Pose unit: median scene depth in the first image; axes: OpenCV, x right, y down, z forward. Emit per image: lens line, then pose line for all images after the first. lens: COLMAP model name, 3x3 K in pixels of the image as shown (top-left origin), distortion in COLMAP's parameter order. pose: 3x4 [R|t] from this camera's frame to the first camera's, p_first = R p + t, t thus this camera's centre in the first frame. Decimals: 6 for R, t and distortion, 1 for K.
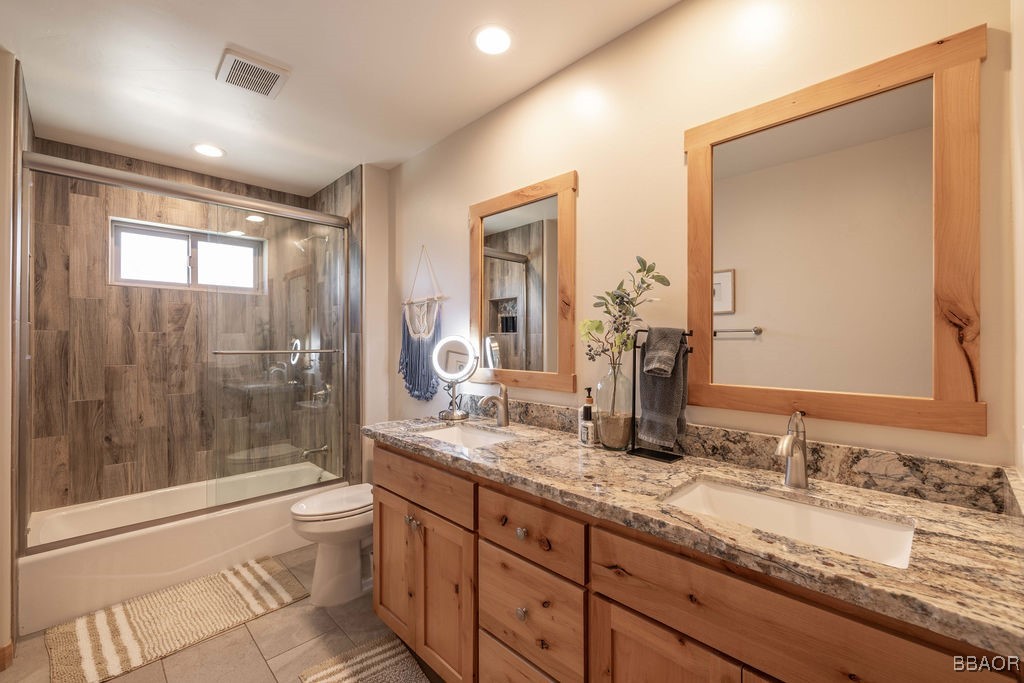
lens RADIAL K [[443.0, 0, 507.0], [0, 443.0, 340.1], [0, 0, 1]] dist [-0.000137, -0.000065]
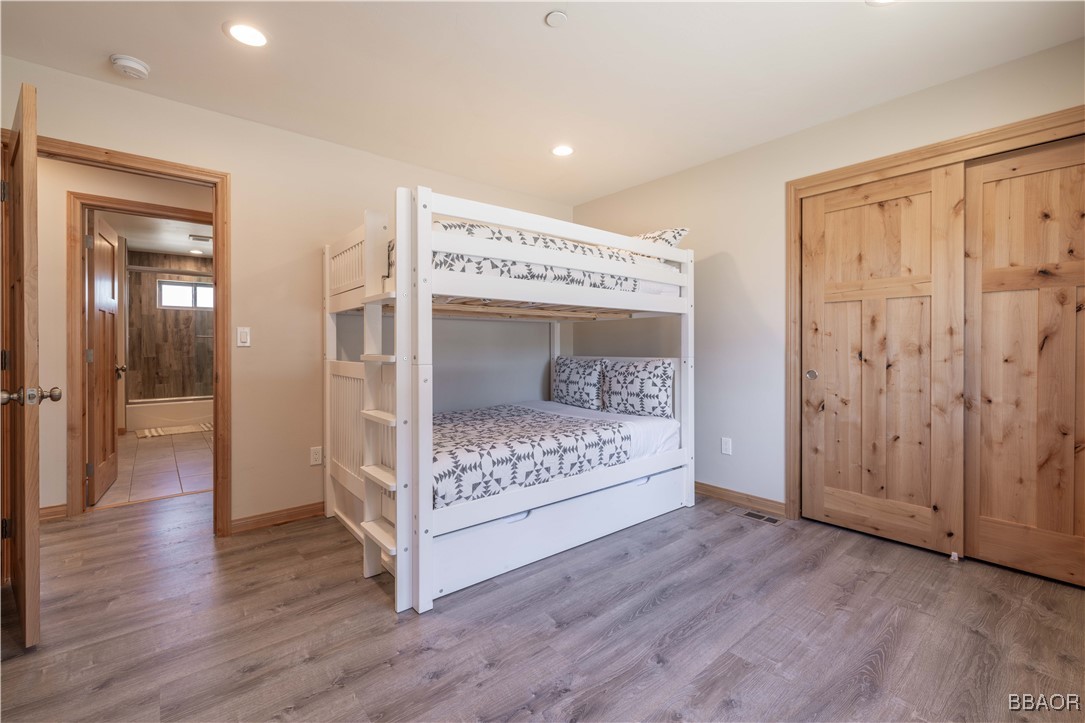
lens RADIAL K [[469.4, 0, 534.9], [0, 469.4, 350.1], [0, 0, 1]] dist [-0.000137, -0.000065]
pose [[0.995842, -0.003439, -0.091036, 1.260741], [0.004084, 0.999968, 0.006896, 0.083047], [0.091009, -0.007239, 0.995824, -1.237173]]
